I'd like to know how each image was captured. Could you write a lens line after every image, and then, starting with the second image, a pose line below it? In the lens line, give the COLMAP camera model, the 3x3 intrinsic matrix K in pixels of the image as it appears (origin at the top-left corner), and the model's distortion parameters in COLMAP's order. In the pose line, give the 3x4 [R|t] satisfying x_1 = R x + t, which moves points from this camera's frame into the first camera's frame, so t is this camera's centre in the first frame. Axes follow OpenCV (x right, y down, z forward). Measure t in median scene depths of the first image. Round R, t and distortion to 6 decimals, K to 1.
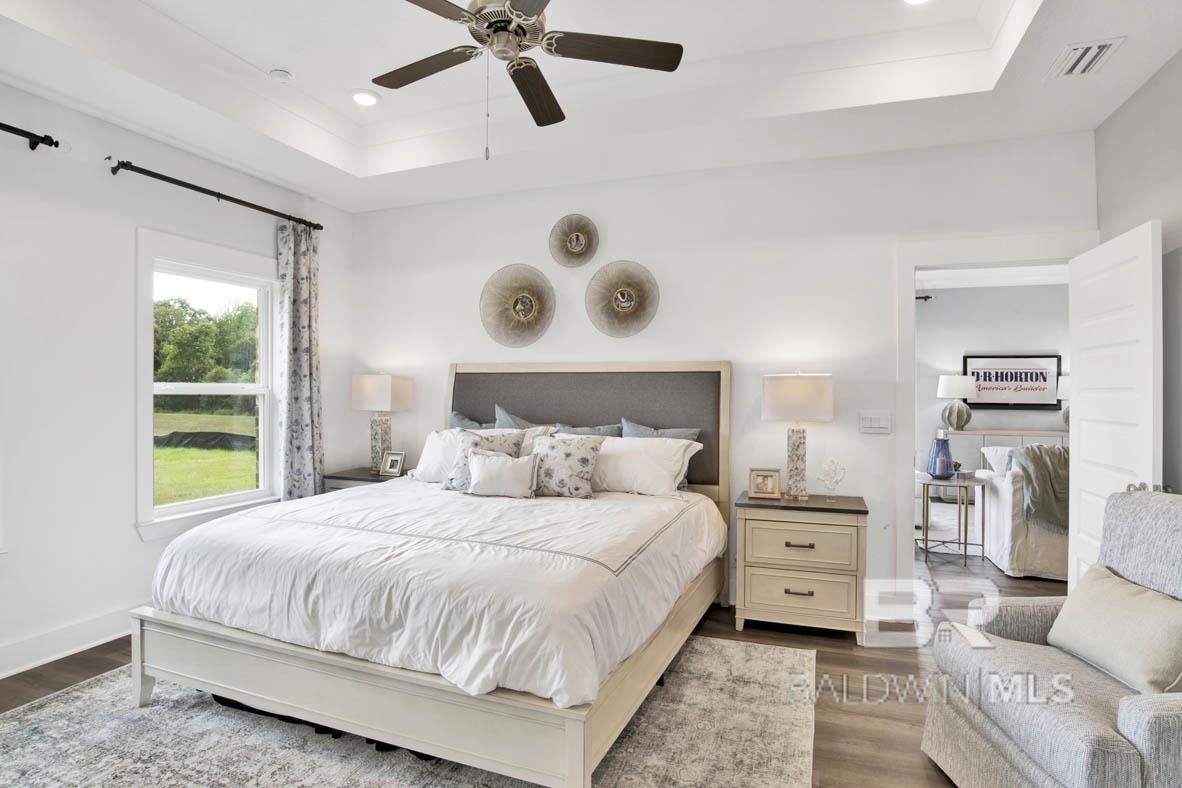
lens RADIAL K [[627.3, 0, 596.6], [0, 627.3, 388.8], [0, 0, 1]] dist [-0.068379, 0.022584]
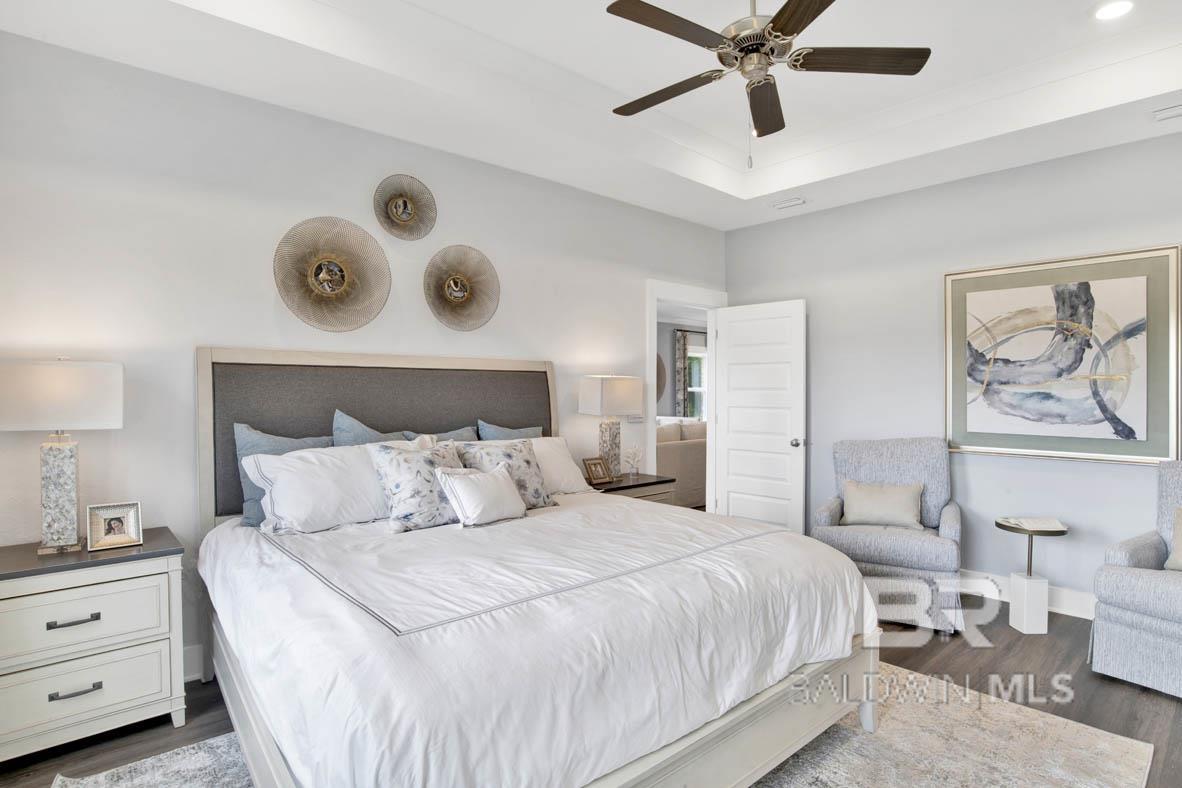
lens RADIAL K [[627.3, 0, 596.6], [0, 627.3, 388.8], [0, 0, 1]] dist [-0.068379, 0.022584]
pose [[0.454164, -0.003306, 0.890912, -0.666205], [-0.003964, 0.999976, 0.005731, -0.004715], [-0.890909, -0.006134, 0.454140, 0.417035]]
